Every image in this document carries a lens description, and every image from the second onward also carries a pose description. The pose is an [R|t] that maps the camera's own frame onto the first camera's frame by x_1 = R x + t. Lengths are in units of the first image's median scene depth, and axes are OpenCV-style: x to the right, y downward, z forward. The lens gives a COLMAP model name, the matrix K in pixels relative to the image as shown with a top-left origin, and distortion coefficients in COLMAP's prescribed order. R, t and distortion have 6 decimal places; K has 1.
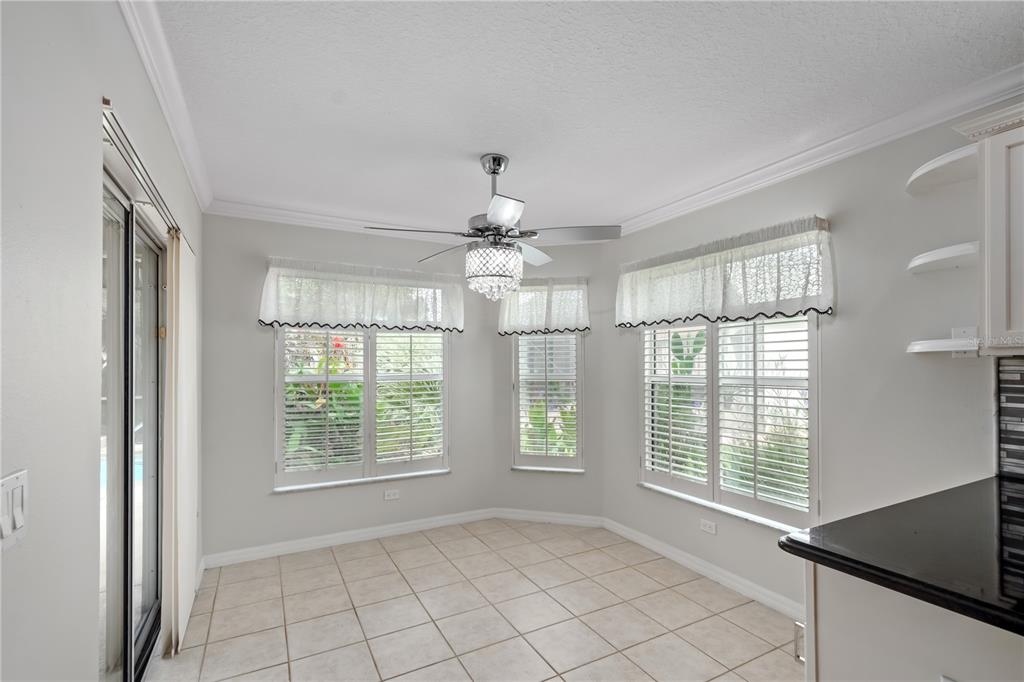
lens RADIAL K [[465.0, 0, 524.8], [0, 465.0, 364.4], [0, 0, 1]] dist [0.001079, 0.000220]
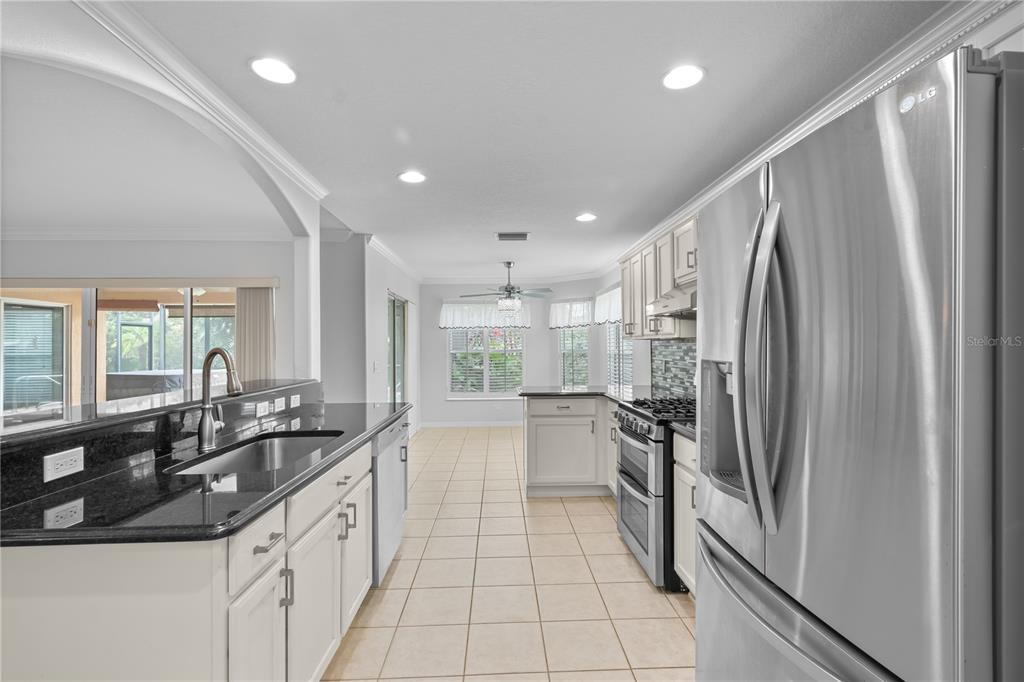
lens RADIAL K [[465.0, 0, 517.4], [0, 465.0, 340.3], [0, 0, 1]] dist [0.001079, 0.000220]
pose [[0.892691, -0.015052, -0.450417, 1.133286], [0.010854, 0.999870, -0.011902, 0.006264], [0.450538, 0.005736, 0.892739, -1.245874]]
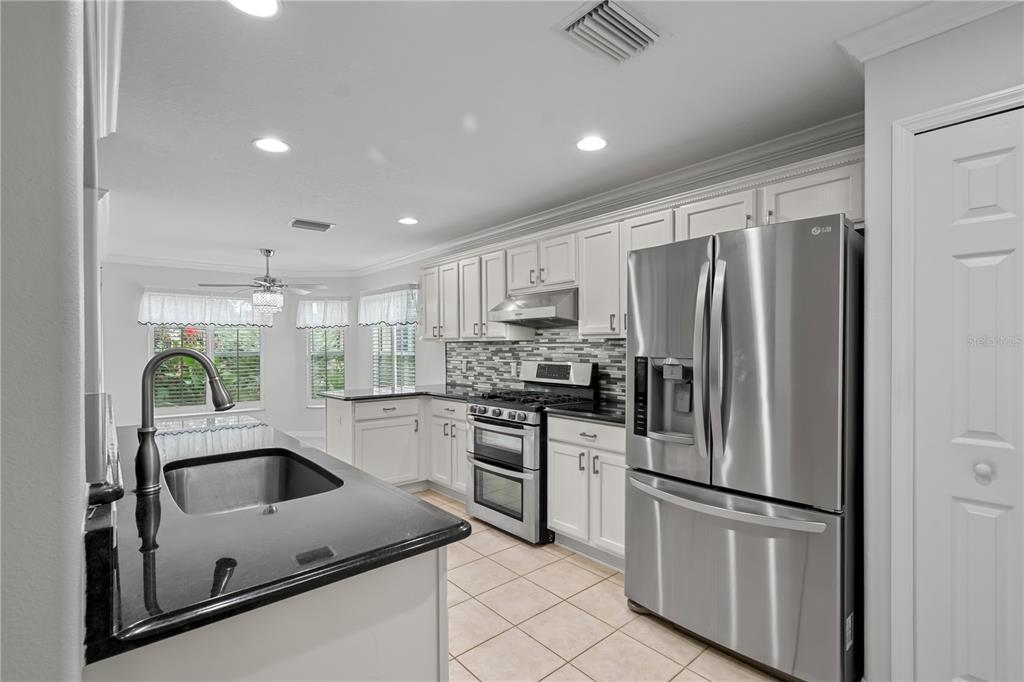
lens RADIAL K [[465.0, 0, 521.0], [0, 465.0, 349.4], [0, 0, 1]] dist [0.001079, 0.000220]
pose [[0.976248, -0.007324, 0.216533, 0.630997], [0.005780, 0.999953, 0.007761, 0.005783], [-0.216580, -0.006325, 0.976244, -1.403223]]
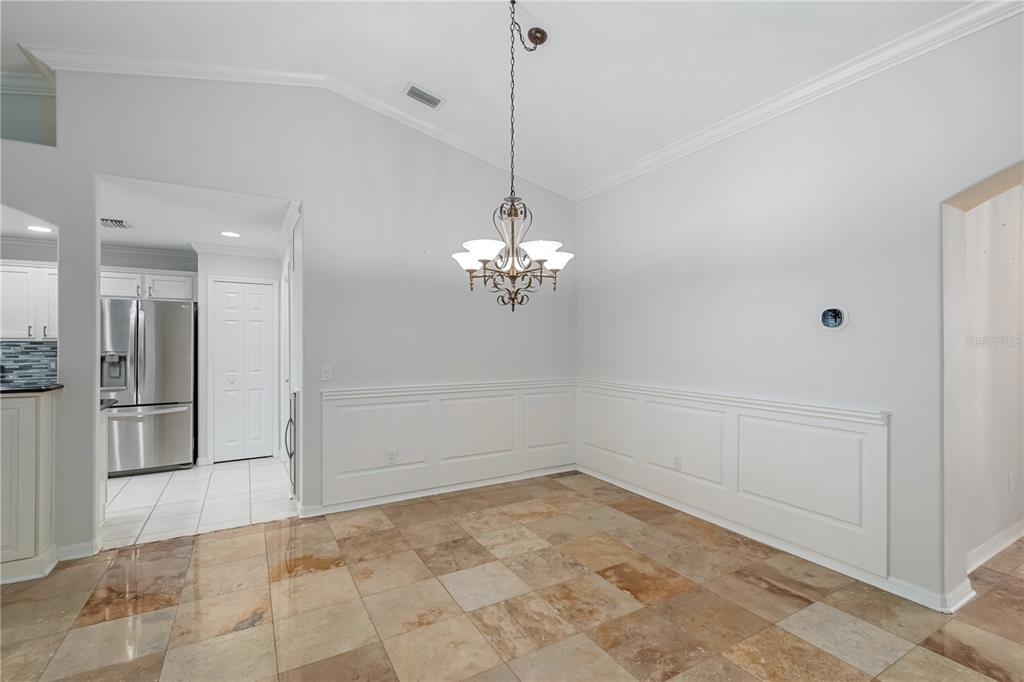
lens RADIAL K [[465.0, 0, 529.8], [0, 465.0, 343.1], [0, 0, 1]] dist [0.001079, 0.000220]
pose [[-0.035449, -0.003782, 0.999364, -0.891491], [-0.001743, 0.999992, 0.003722, -0.015793], [-0.999370, -0.001610, -0.035455, -2.267743]]
